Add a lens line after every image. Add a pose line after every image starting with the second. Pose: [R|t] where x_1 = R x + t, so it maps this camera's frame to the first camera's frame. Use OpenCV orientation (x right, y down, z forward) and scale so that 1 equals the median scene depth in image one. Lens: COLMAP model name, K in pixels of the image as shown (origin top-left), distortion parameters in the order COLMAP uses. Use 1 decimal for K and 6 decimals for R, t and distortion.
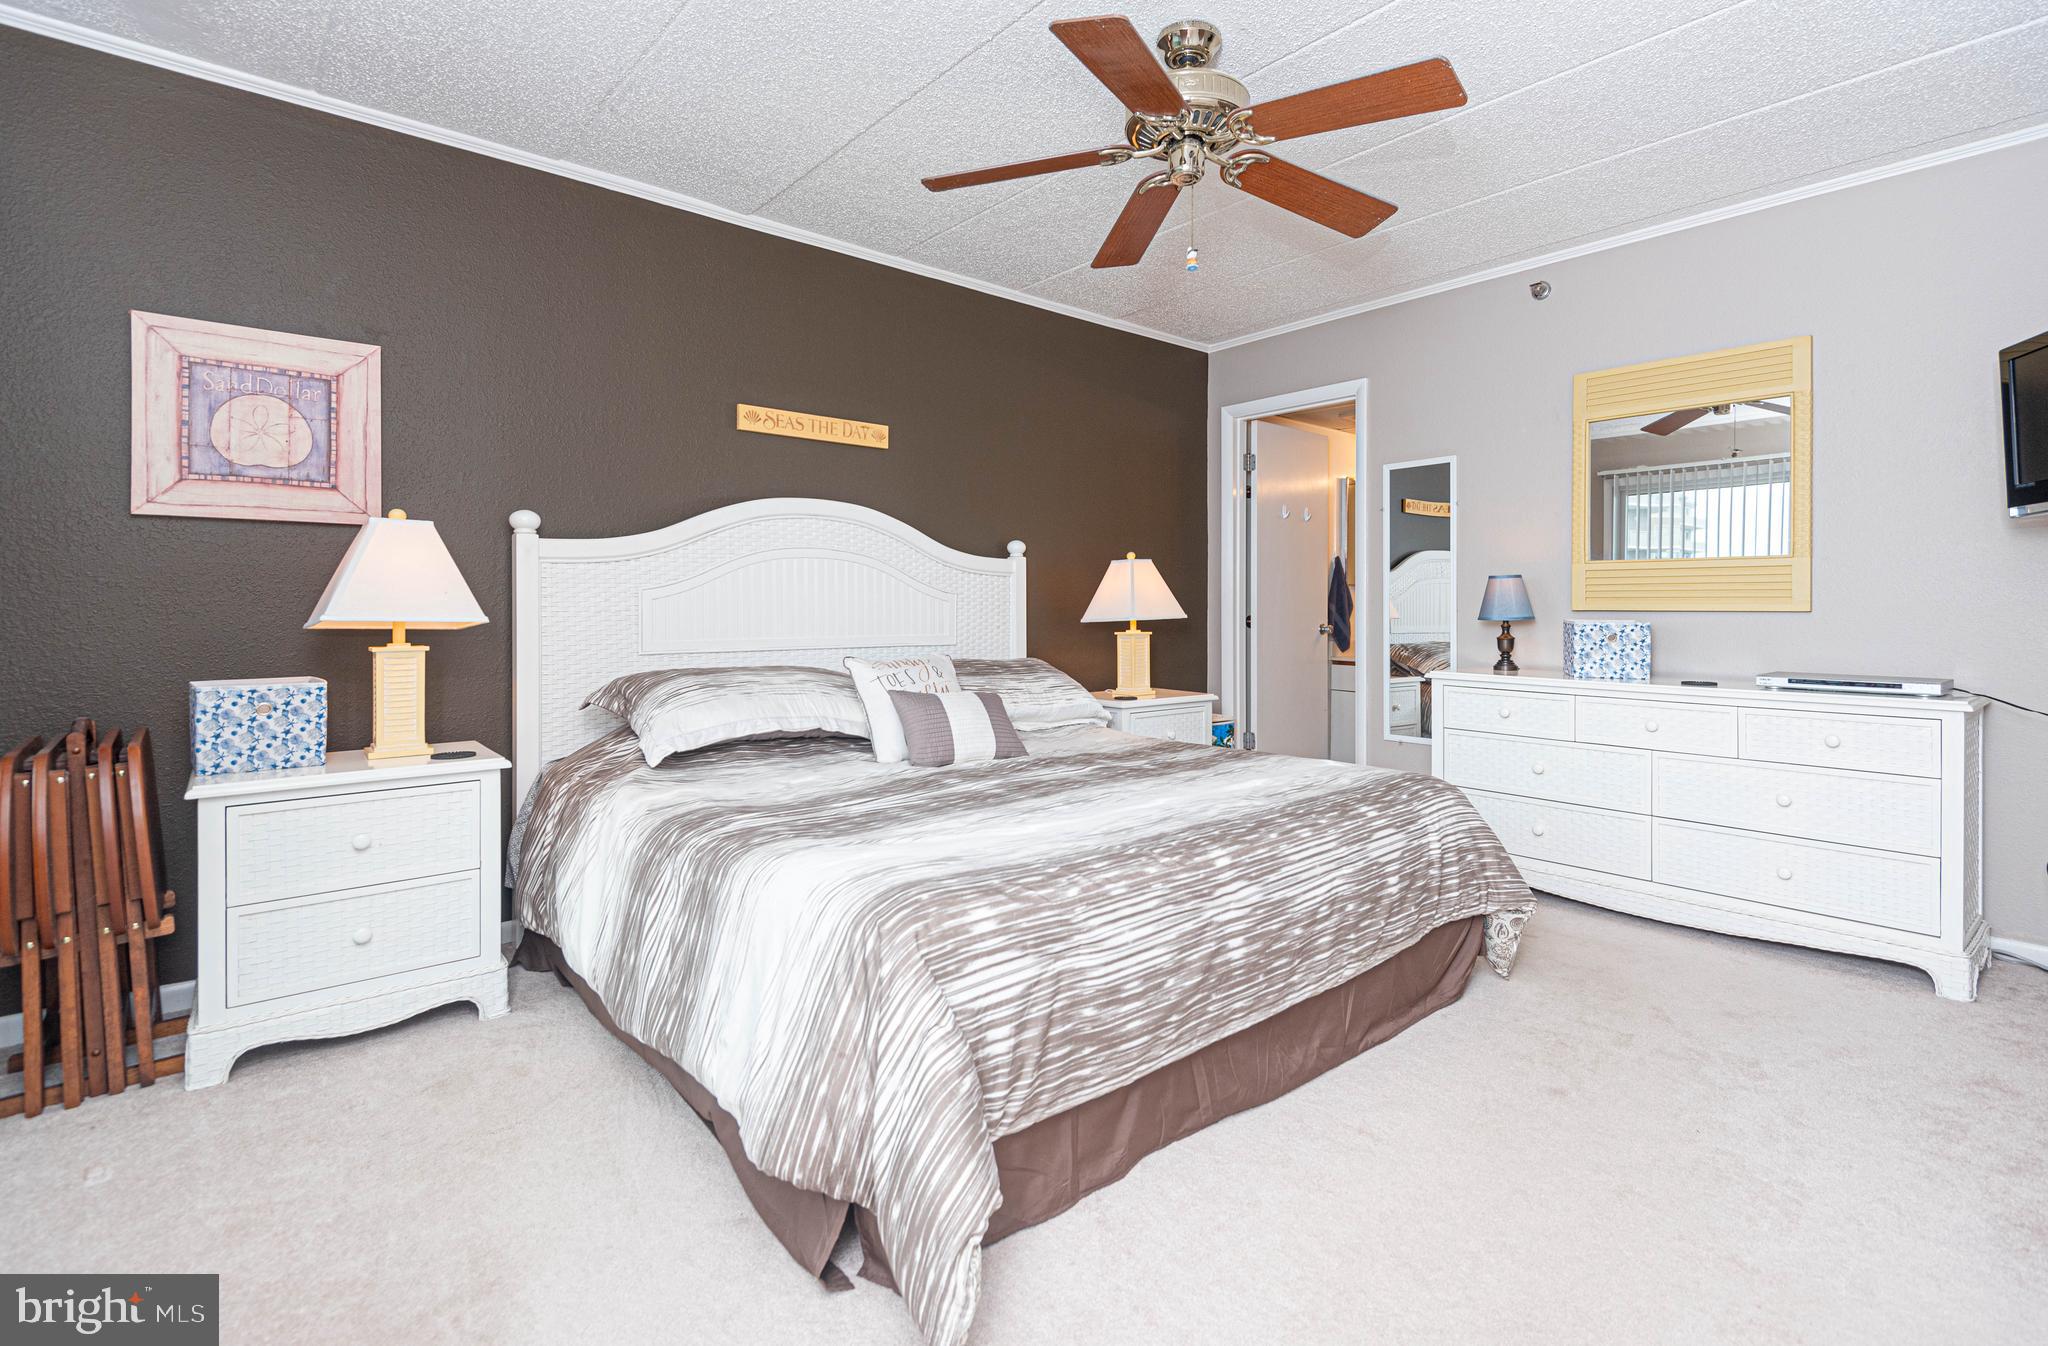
lens RADIAL K [[1105.6, 0, 1030.4], [0, 1105.6, 611.3], [0, 0, 1]] dist [0.034551, -0.028743]
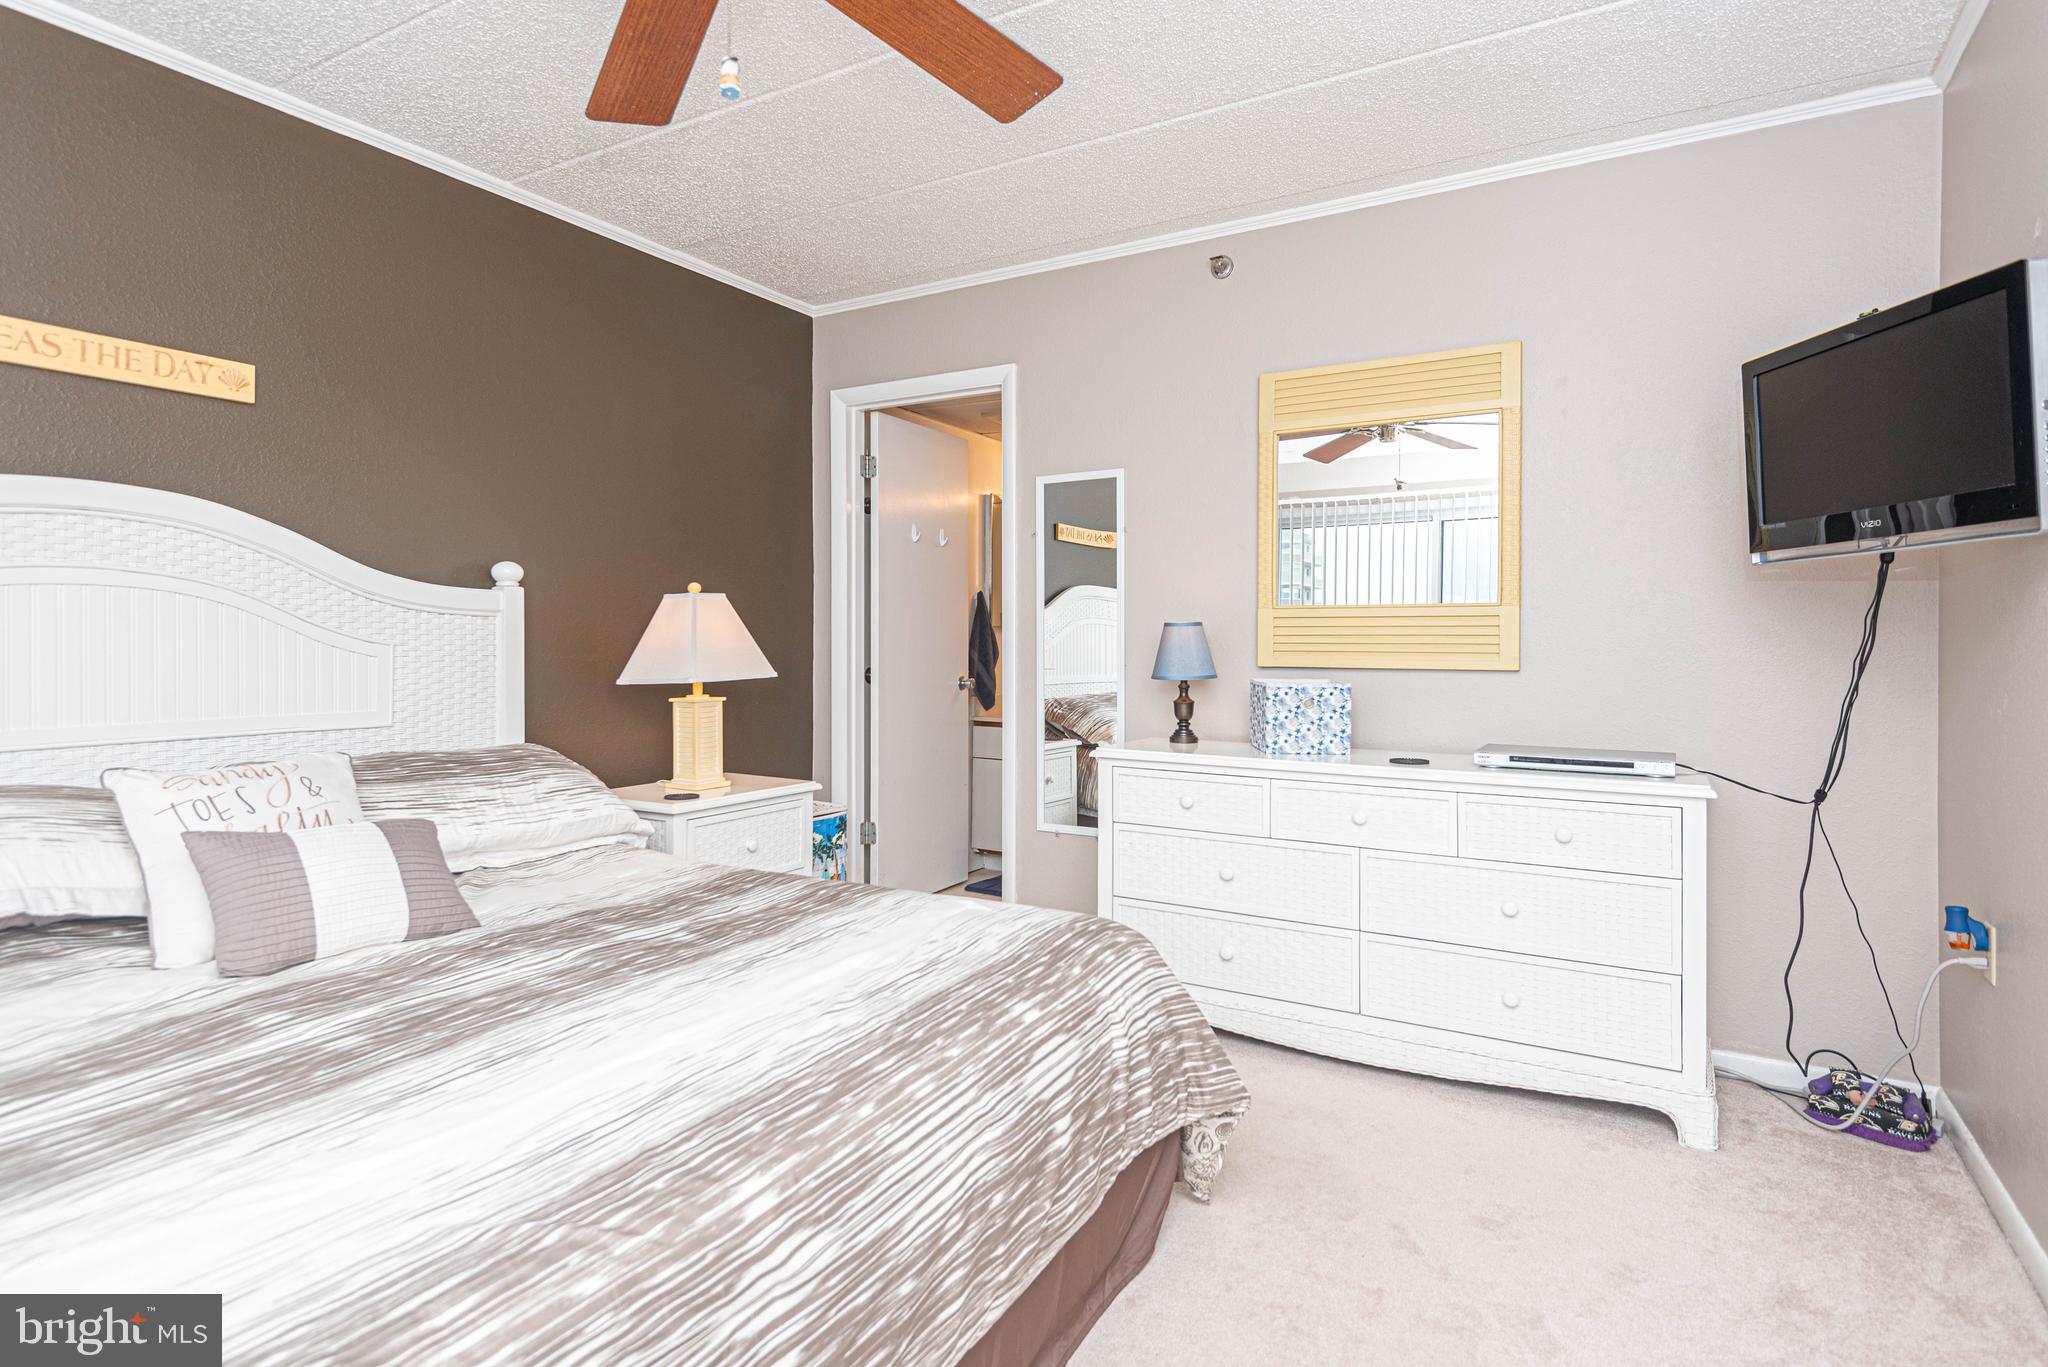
lens RADIAL K [[1080.7, 0, 1062.2], [0, 1080.7, 659.4], [0, 0, 1]] dist [0.043603, -0.028099]
pose [[0.941146, -0.006468, 0.337937, 0.093525], [-0.001723, 0.999712, 0.023935, -0.026524], [-0.337995, -0.023108, 0.940864, 0.332807]]
